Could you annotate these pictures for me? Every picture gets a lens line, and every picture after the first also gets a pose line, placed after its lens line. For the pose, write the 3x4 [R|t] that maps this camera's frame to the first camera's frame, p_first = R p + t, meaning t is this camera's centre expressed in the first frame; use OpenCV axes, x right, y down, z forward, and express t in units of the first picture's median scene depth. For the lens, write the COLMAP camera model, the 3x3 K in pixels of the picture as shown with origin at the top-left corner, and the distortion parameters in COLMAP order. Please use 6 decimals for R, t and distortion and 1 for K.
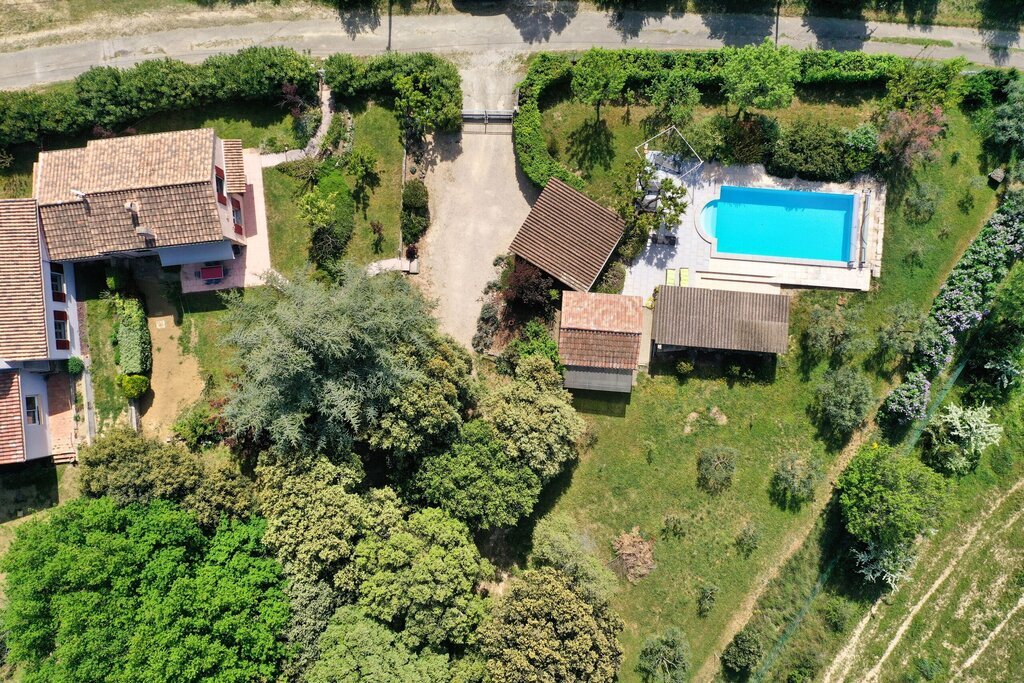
lens RADIAL K [[806.1, 0, 512.0], [0, 806.1, 341.5], [0, 0, 1]] dist [0.001748, 0.003082]
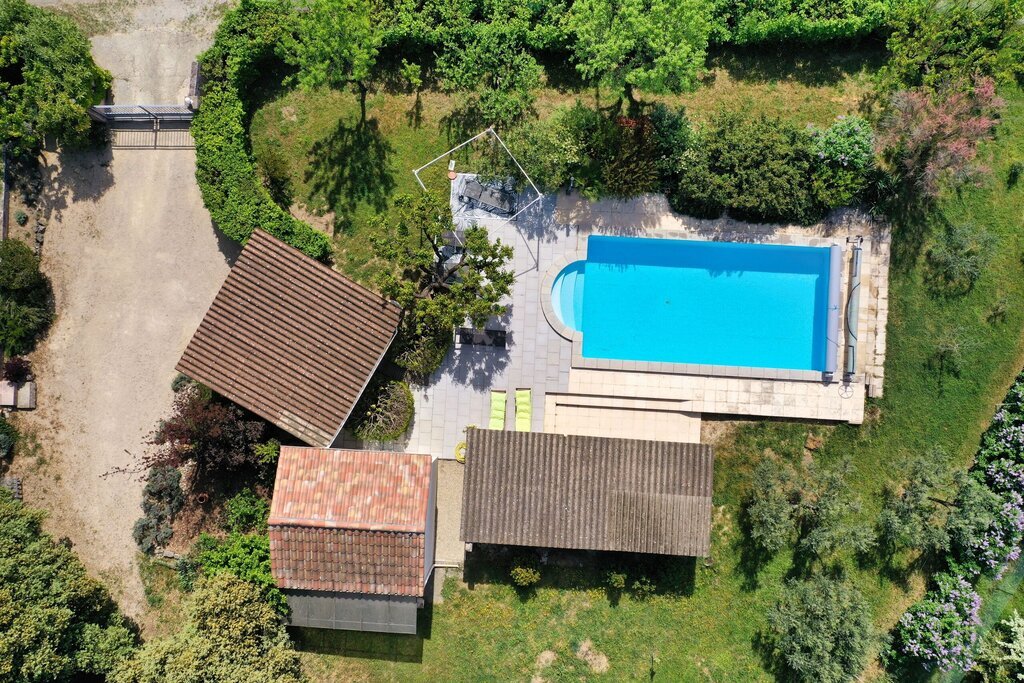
lens RADIAL K [[806.1, 0, 512.0], [0, 806.1, 341.5], [0, 0, 1]] dist [0.001748, 0.003082]
pose [[0.999764, -0.021567, 0.002492, 0.205233], [0.021564, 0.999767, 0.001077, -0.123266], [-0.002515, -0.001023, 0.999996, 0.455183]]
